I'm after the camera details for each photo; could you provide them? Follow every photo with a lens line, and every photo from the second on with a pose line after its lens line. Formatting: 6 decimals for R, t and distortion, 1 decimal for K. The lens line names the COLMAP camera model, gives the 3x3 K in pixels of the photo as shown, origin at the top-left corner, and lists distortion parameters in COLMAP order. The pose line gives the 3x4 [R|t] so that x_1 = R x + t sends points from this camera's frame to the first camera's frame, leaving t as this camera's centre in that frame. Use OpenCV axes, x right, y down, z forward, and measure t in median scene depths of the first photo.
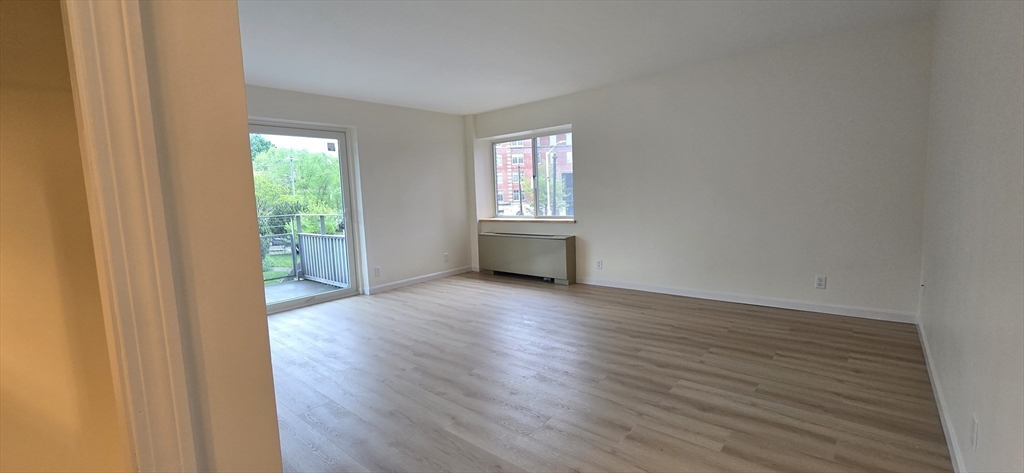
lens RADIAL K [[422.4, 0, 503.5], [0, 422.4, 235.2], [0, 0, 1]] dist [-0.000838, -0.000069]
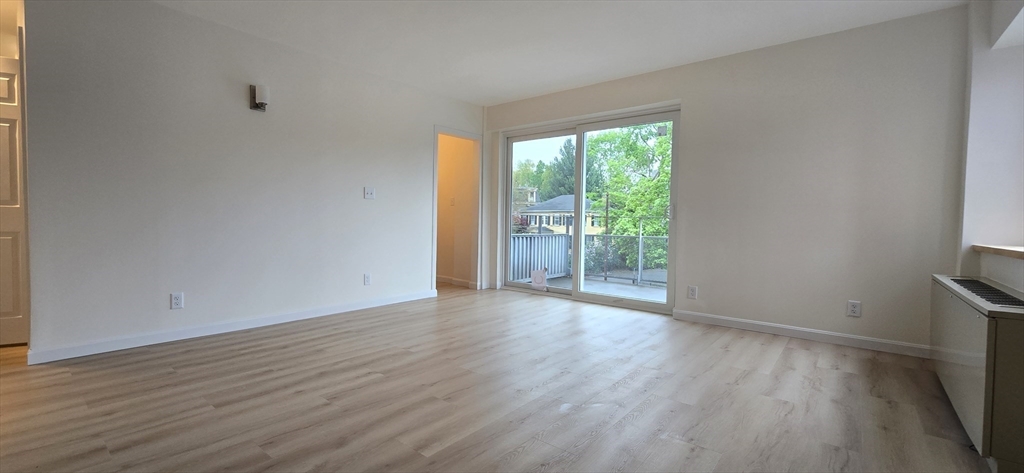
lens RADIAL K [[422.4, 0, 503.5], [0, 422.4, 235.2], [0, 0, 1]] dist [-0.000838, -0.000069]
pose [[0.026549, 0.080417, -0.996408, 0.842223], [-0.118732, 0.989957, 0.076733, -0.058199], [0.992571, 0.116269, 0.035831, 1.308051]]
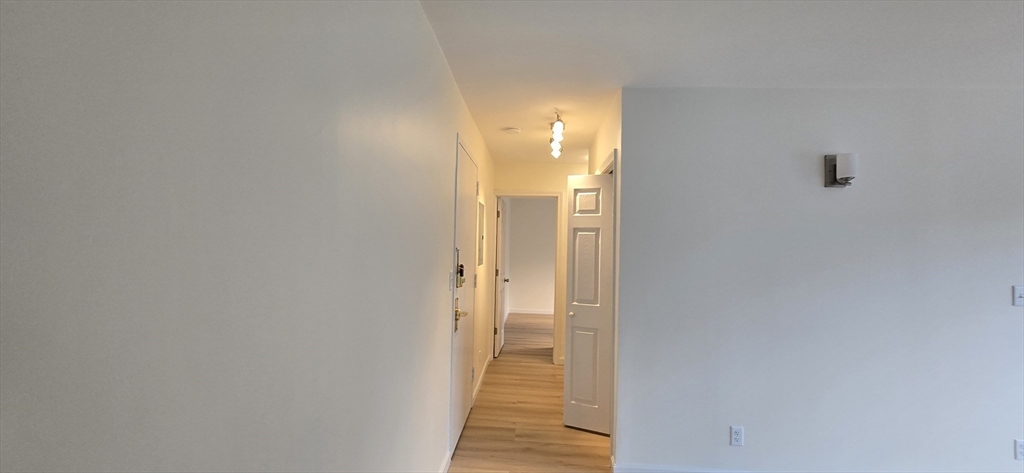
lens RADIAL K [[422.4, 0, 503.5], [0, 422.4, 235.2], [0, 0, 1]] dist [-0.000838, -0.000069]
pose [[-0.794708, 0.012984, -0.606853, 0.657299], [-0.047568, 0.995364, 0.083589, -0.187102], [0.605125, 0.095296, -0.790406, 0.862653]]
